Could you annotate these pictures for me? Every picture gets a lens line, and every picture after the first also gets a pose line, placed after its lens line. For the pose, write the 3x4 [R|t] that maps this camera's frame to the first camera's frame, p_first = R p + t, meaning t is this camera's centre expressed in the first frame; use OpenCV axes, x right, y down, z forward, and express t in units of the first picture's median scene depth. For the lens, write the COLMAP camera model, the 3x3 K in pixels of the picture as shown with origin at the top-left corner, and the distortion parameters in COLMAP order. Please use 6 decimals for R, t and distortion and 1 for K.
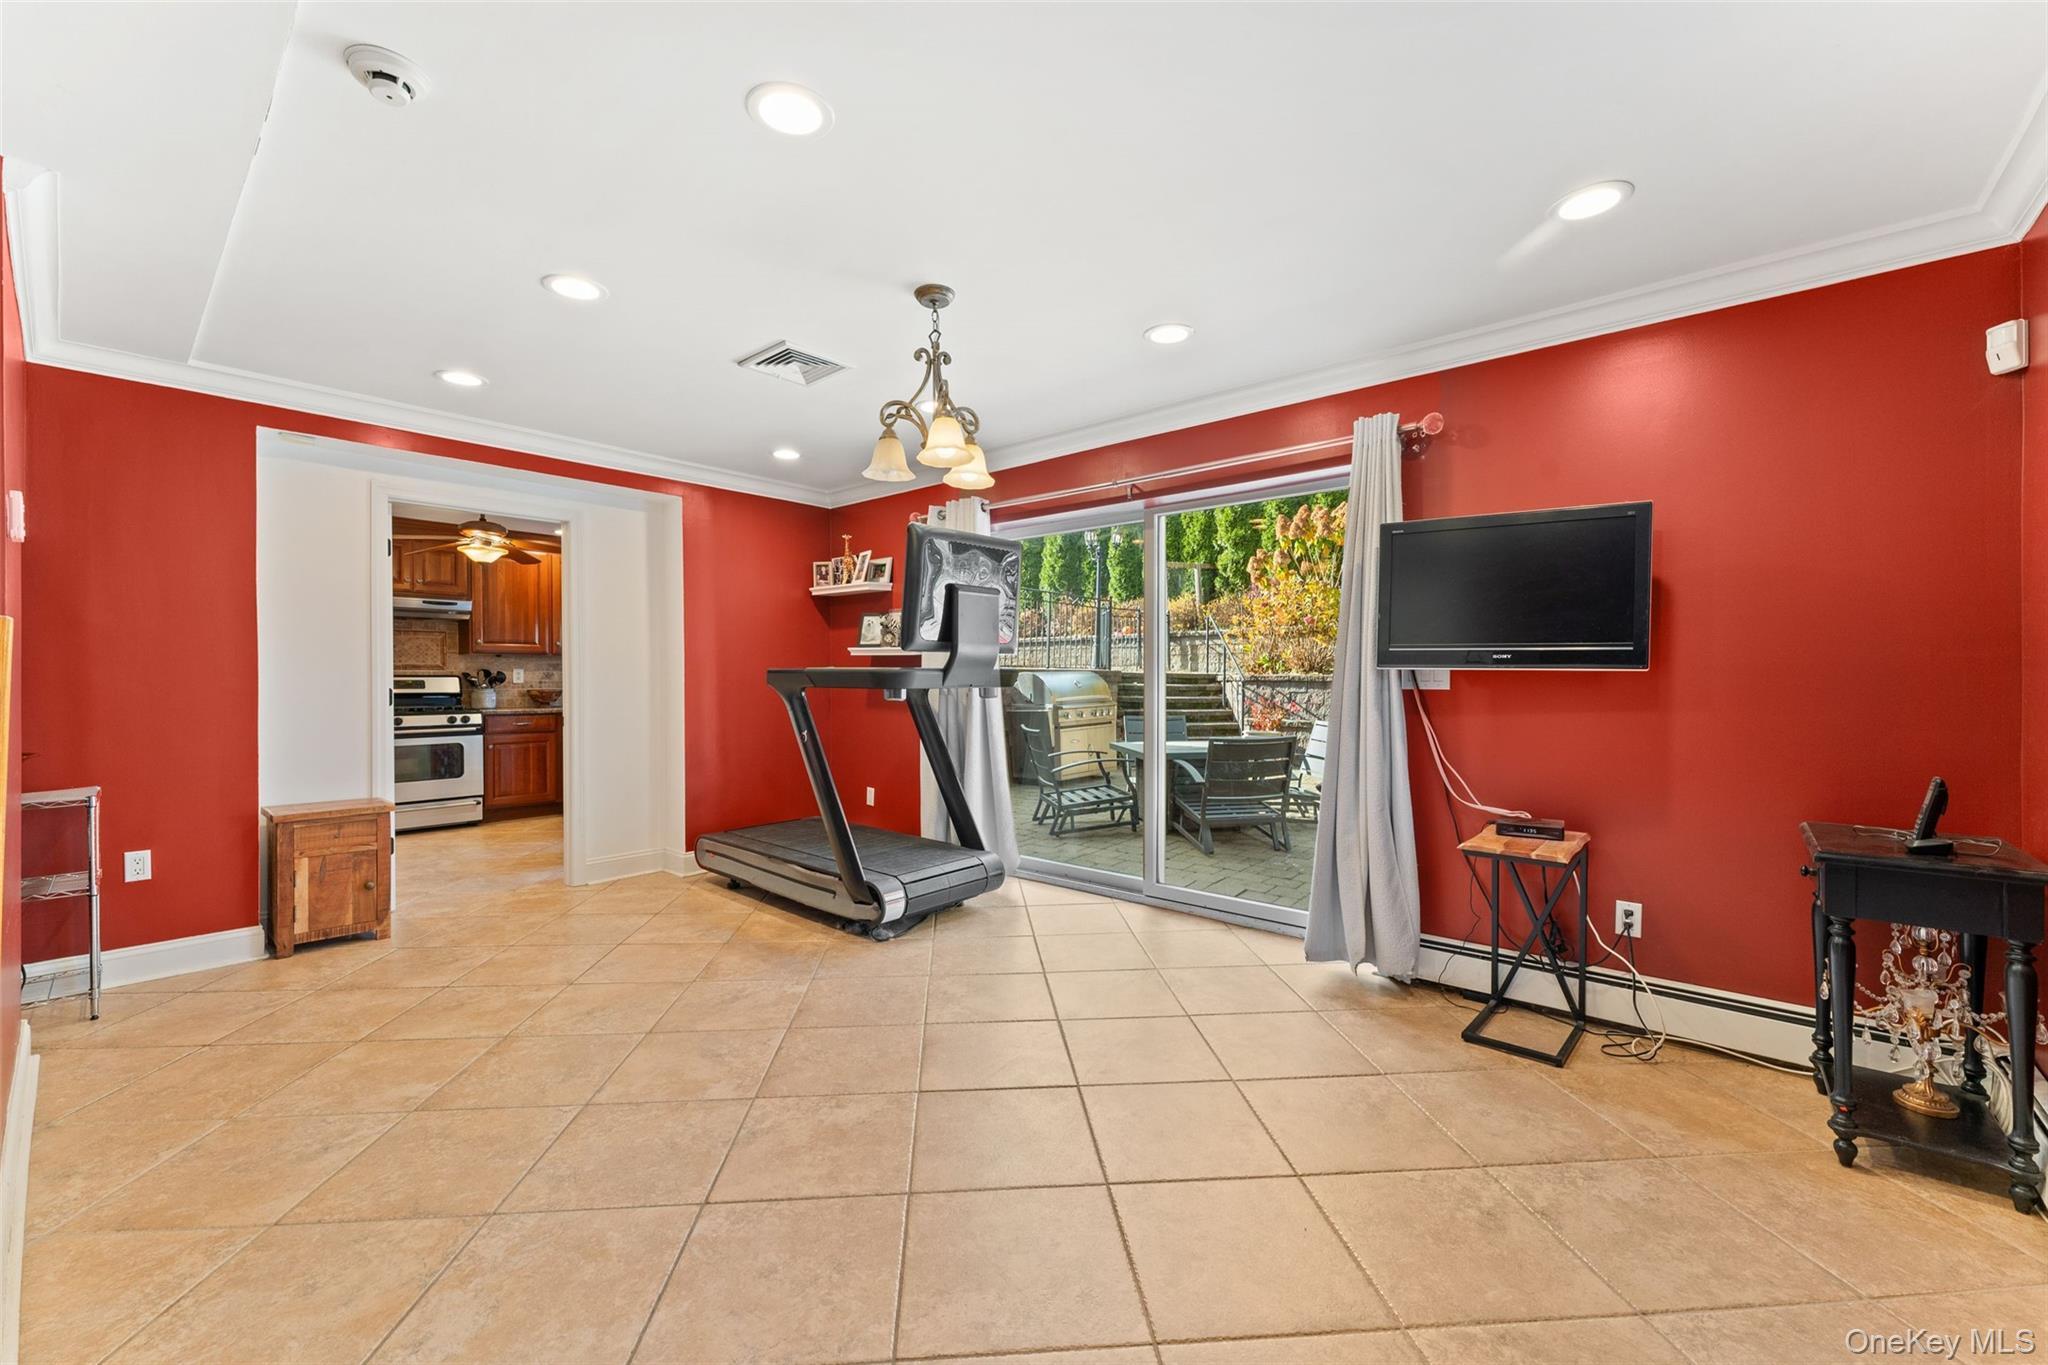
lens RADIAL K [[820.7, 0, 1013.0], [0, 820.7, 670.8], [0, 0, 1]] dist [0.000988, 0.000585]
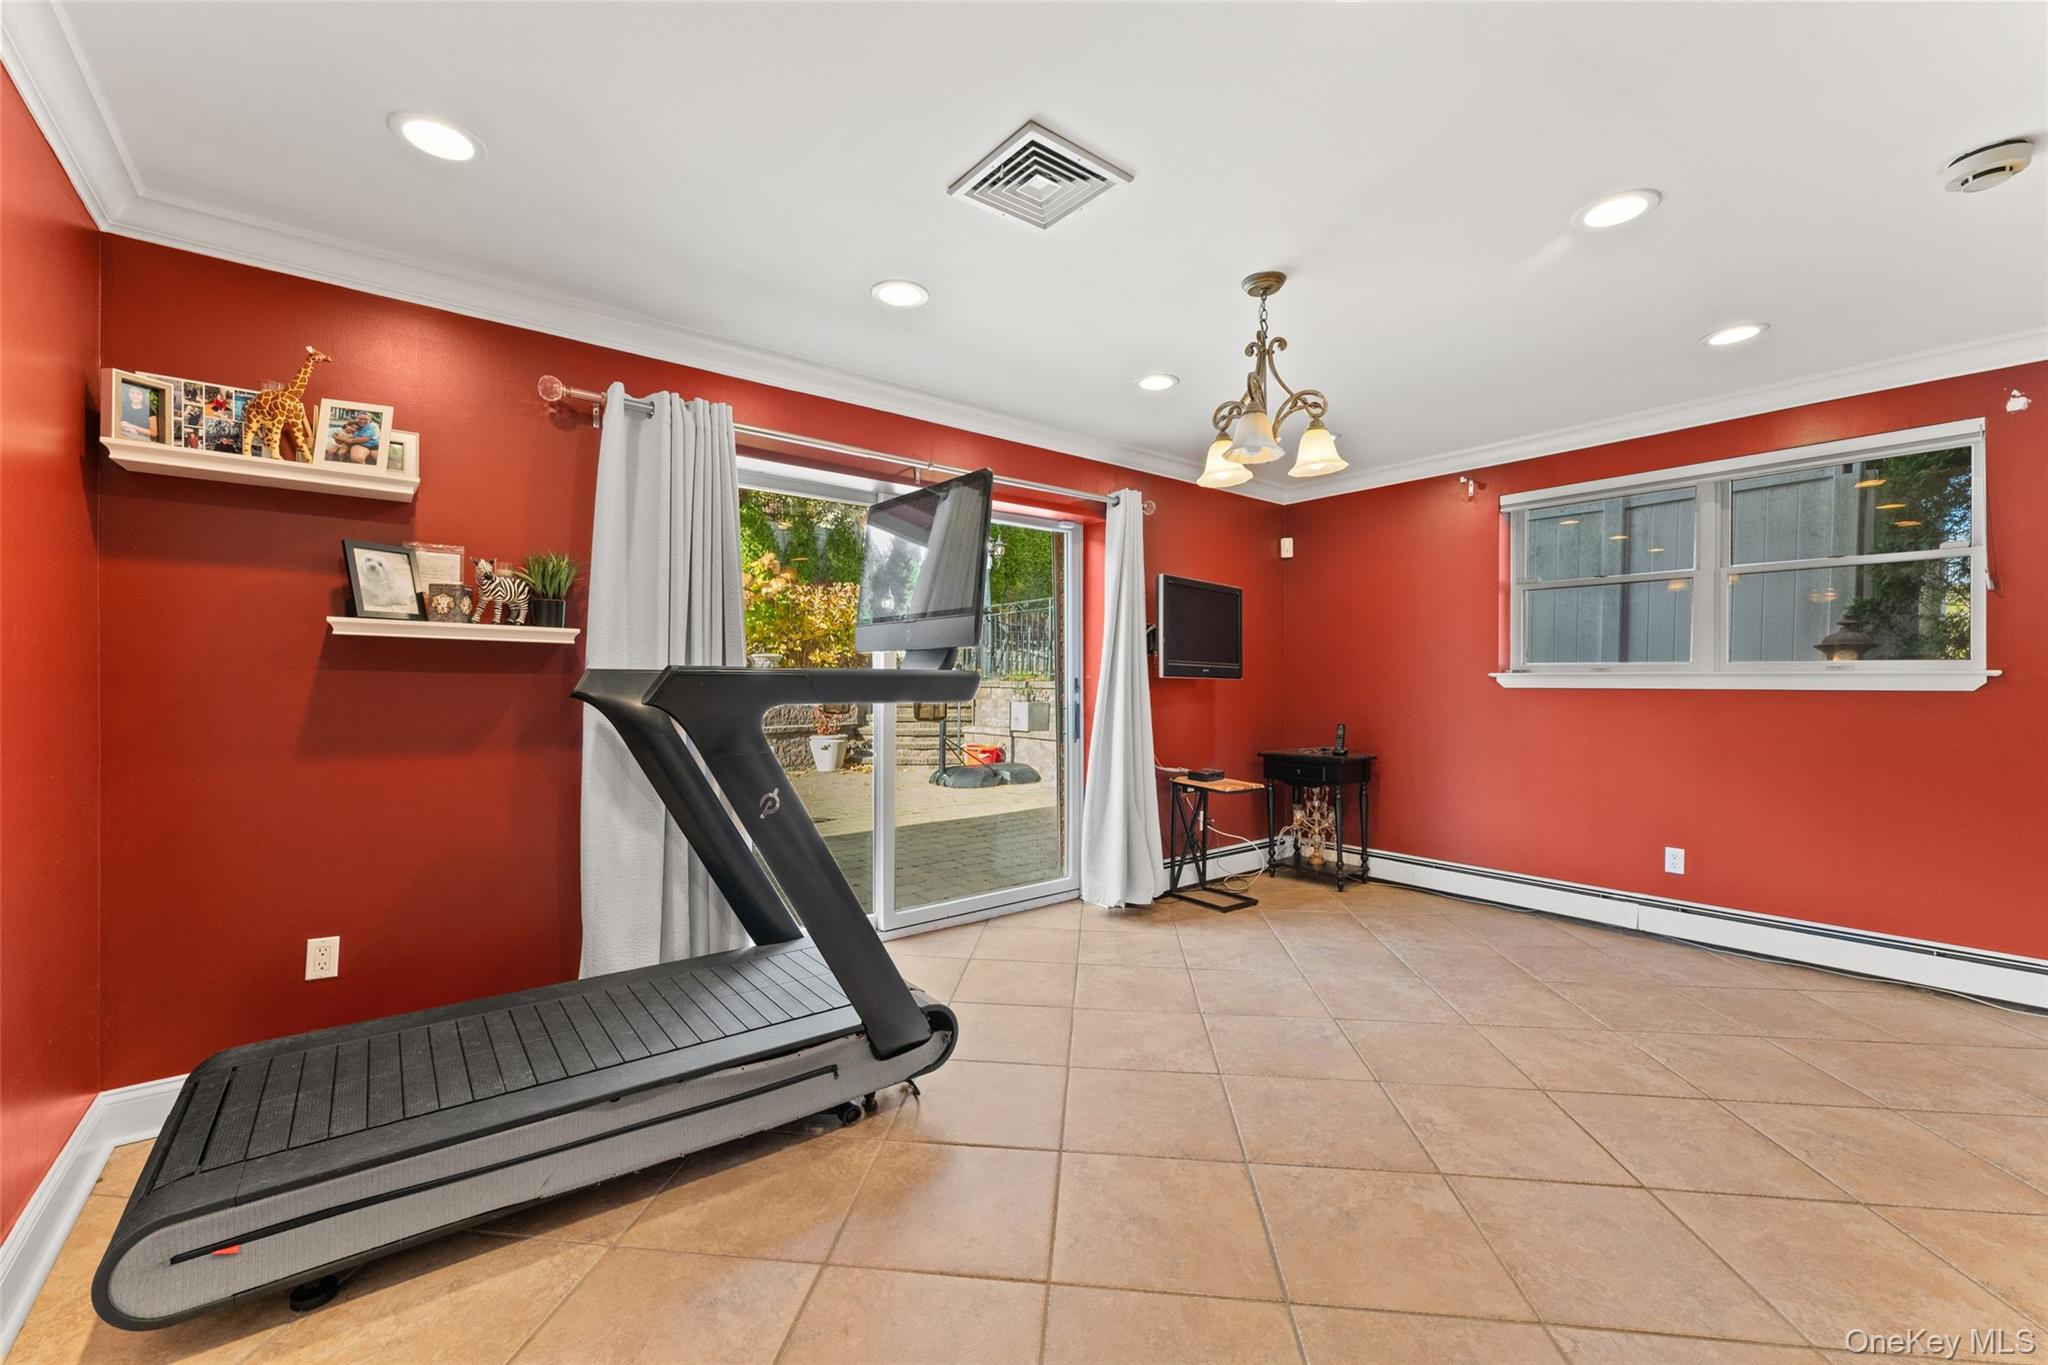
lens RADIAL K [[820.7, 0, 1013.0], [0, 820.7, 670.8], [0, 0, 1]] dist [0.000988, 0.000585]
pose [[0.174899, 0.012272, 0.984510, -1.078802], [-0.007269, 0.999911, -0.011172, 0.004857], [-0.984560, -0.005203, 0.174972, 1.118964]]
